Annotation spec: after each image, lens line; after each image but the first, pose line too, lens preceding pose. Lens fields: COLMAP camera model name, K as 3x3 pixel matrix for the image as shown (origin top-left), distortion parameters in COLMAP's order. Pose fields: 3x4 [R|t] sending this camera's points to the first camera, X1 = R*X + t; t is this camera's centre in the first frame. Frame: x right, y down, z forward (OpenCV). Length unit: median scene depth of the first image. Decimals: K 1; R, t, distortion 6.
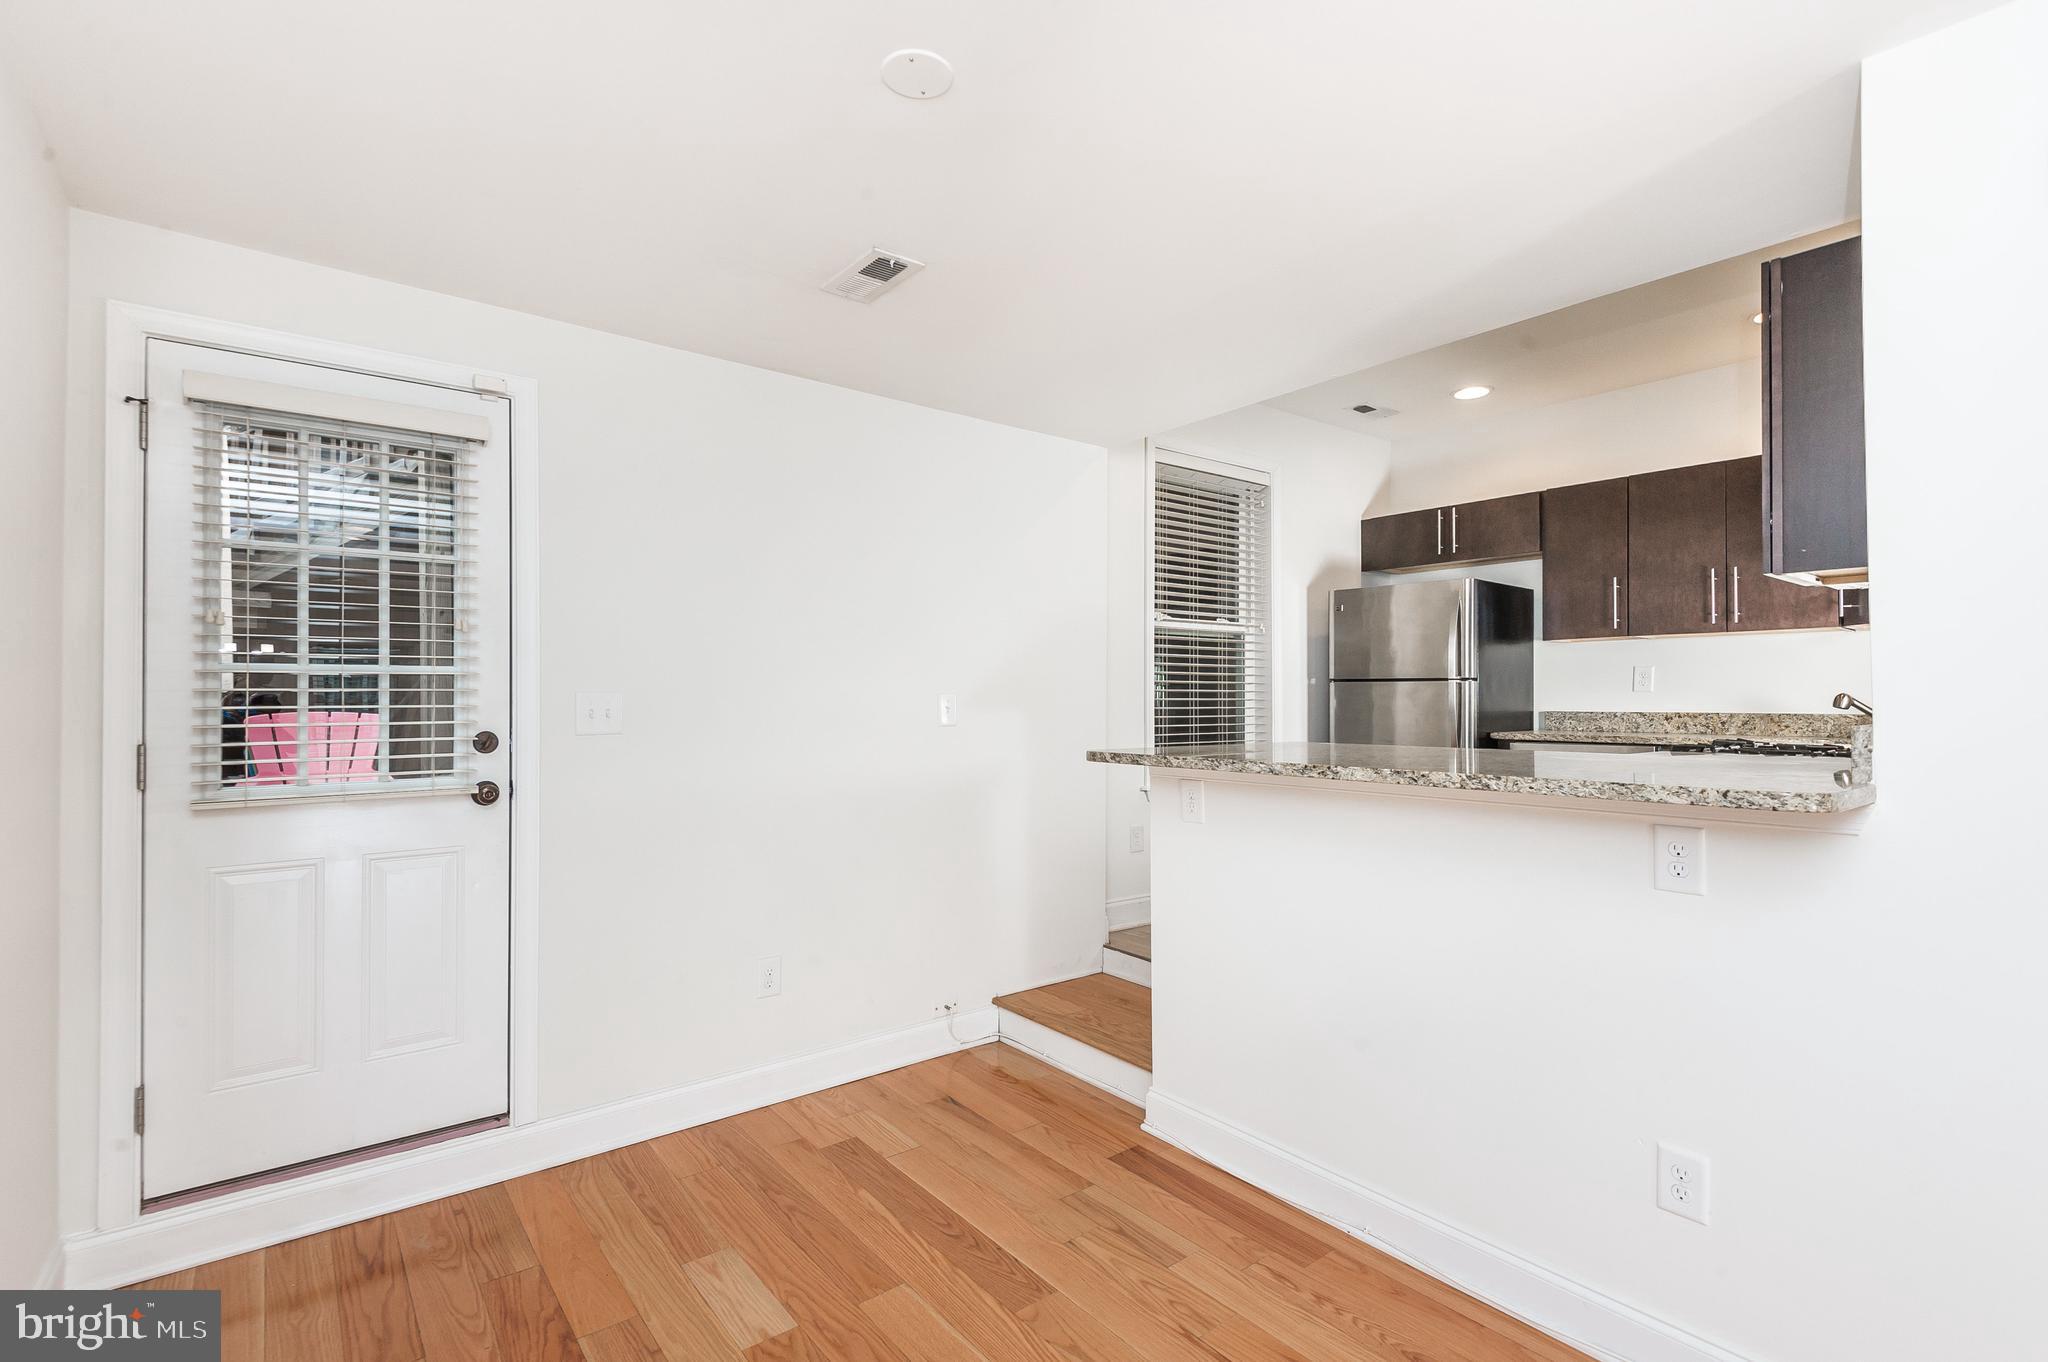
lens RADIAL K [[947.1, 0, 1016.6], [0, 947.1, 688.5], [0, 0, 1]] dist [0.034551, -0.019385]
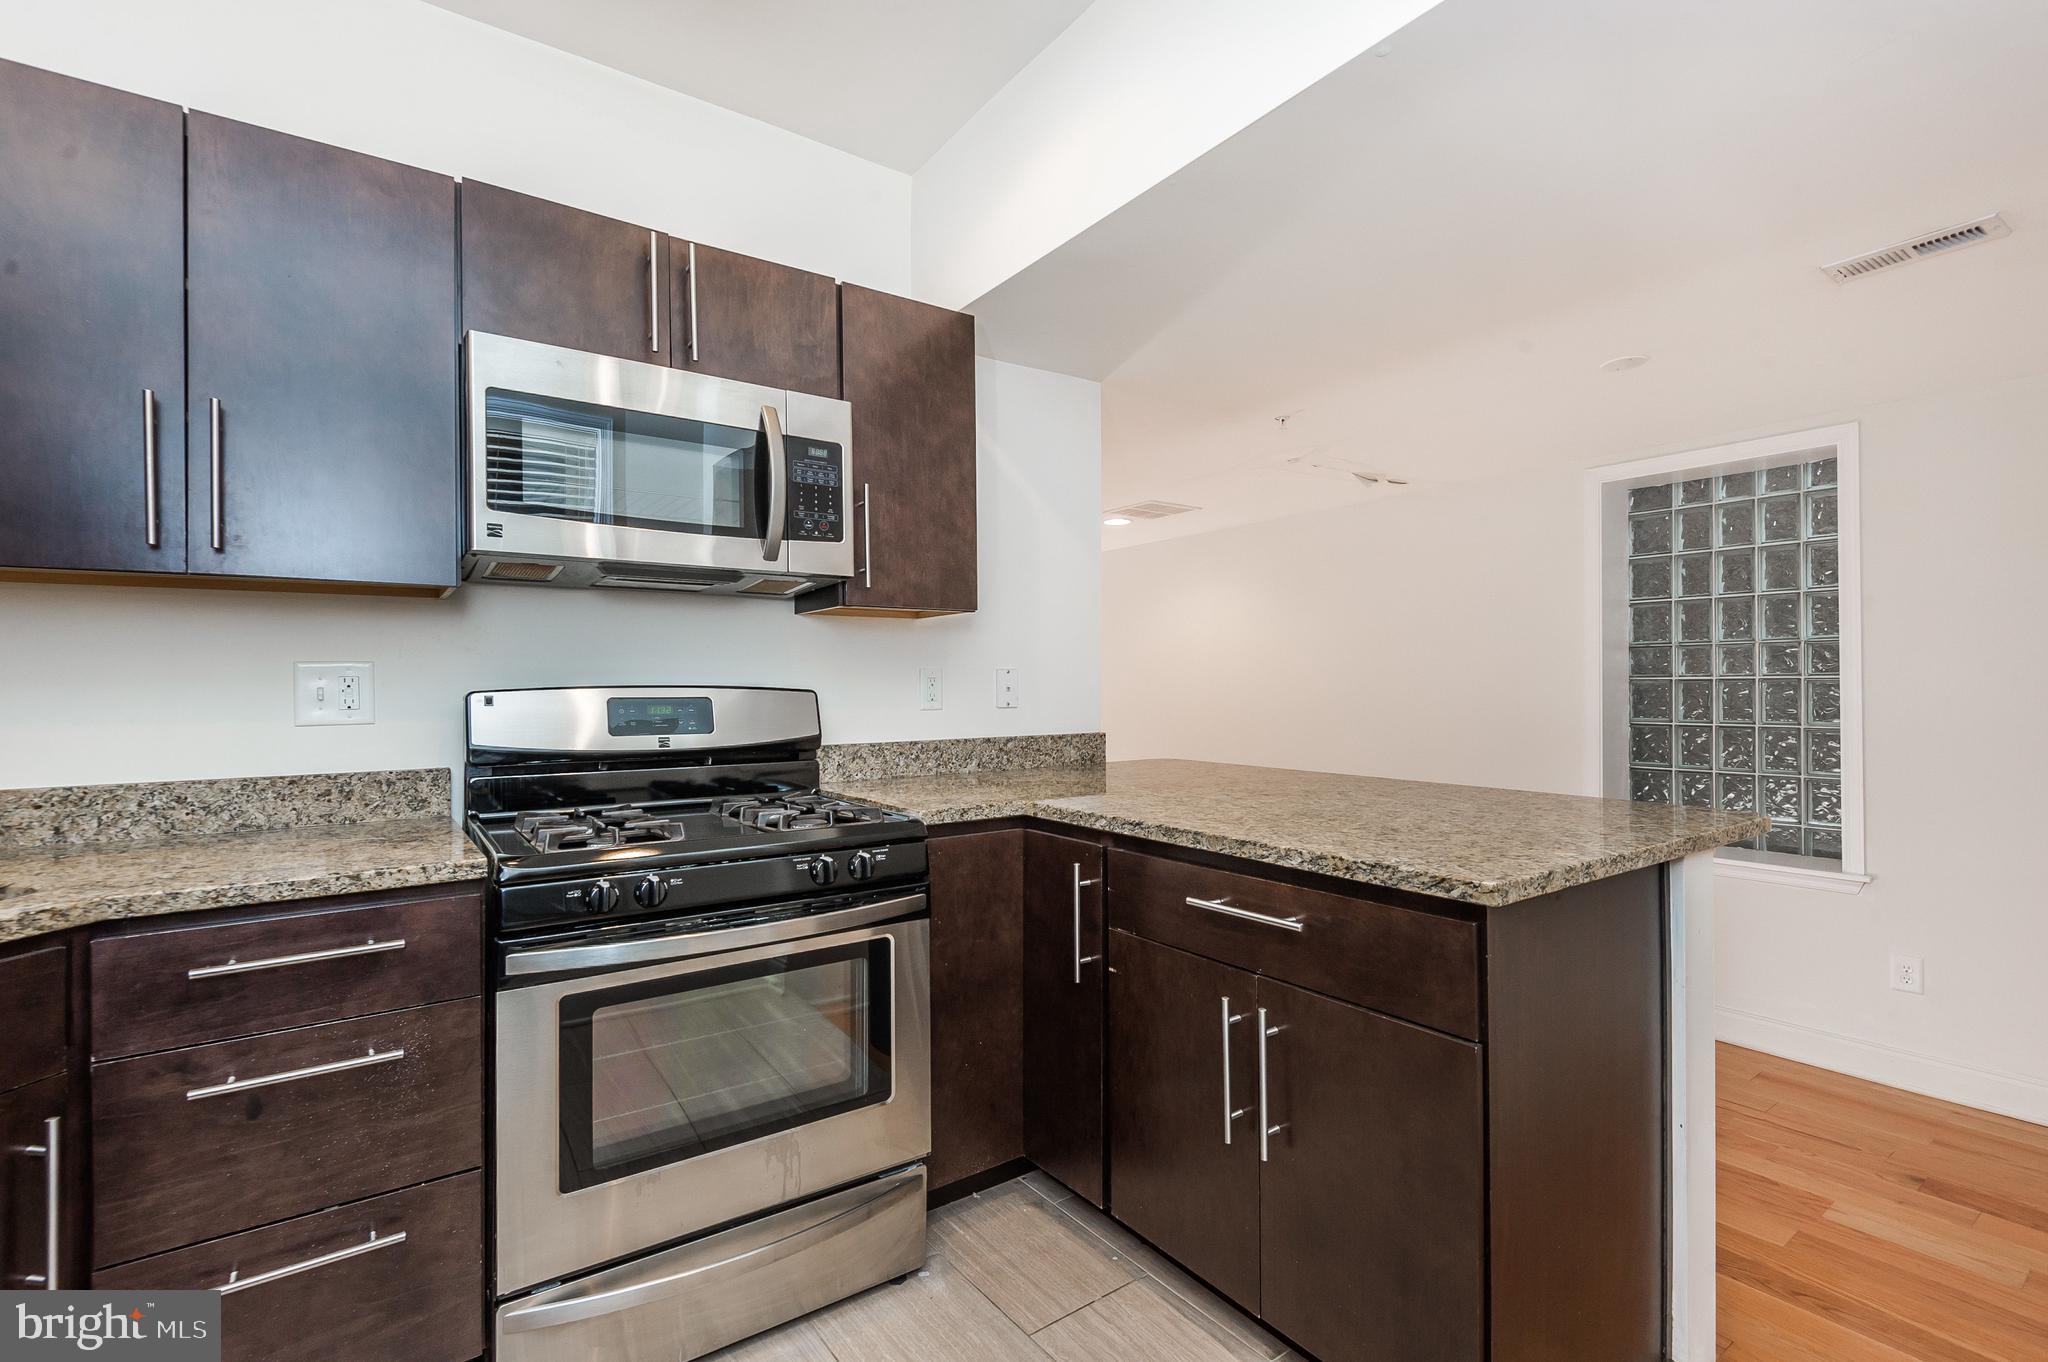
lens RADIAL K [[947.1, 0, 1016.6], [0, 947.1, 688.5], [0, 0, 1]] dist [0.034551, -0.019385]
pose [[-0.999110, 0.007022, 0.041604, 0.601480], [0.006724, 0.999951, -0.007307, -0.020050], [-0.041653, -0.007021, -0.999107, 1.806296]]
